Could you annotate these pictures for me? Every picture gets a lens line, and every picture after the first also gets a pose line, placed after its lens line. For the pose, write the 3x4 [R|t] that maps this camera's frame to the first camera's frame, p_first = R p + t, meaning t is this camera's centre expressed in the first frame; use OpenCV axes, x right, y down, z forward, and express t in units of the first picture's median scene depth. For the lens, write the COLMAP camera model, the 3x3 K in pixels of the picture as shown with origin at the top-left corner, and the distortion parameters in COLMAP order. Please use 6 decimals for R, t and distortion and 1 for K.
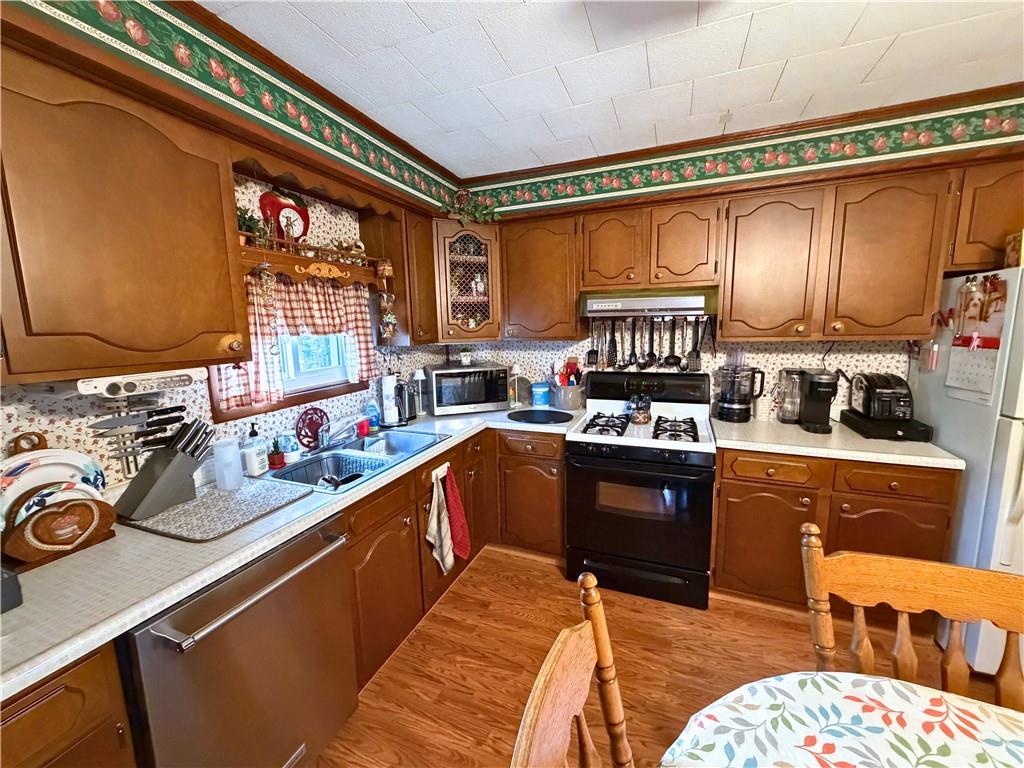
lens RADIAL K [[406.8, 0, 512.0], [0, 406.8, 384.0], [0, 0, 1]] dist [-0.000323, 0.000340]
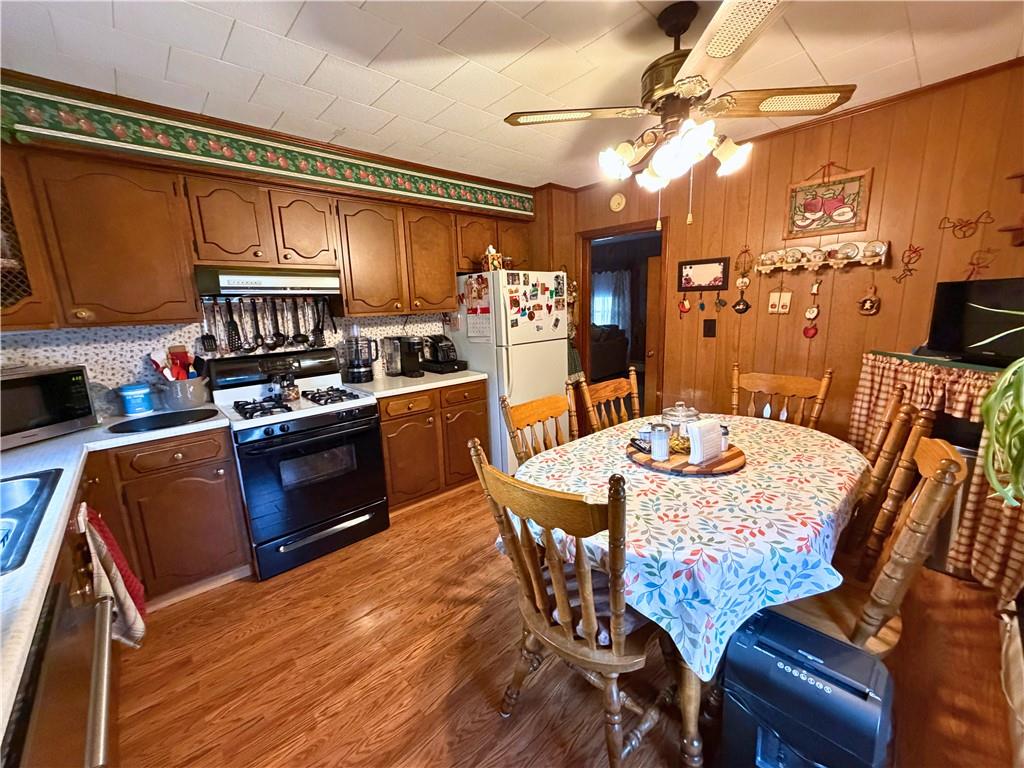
lens RADIAL K [[406.8, 0, 512.0], [0, 406.8, 384.0], [0, 0, 1]] dist [-0.000323, 0.000340]
pose [[0.423436, -0.168700, 0.890080, -0.379385], [0.159464, 0.981047, 0.110079, 0.033617], [-0.891781, 0.095324, 0.442312, 0.046981]]
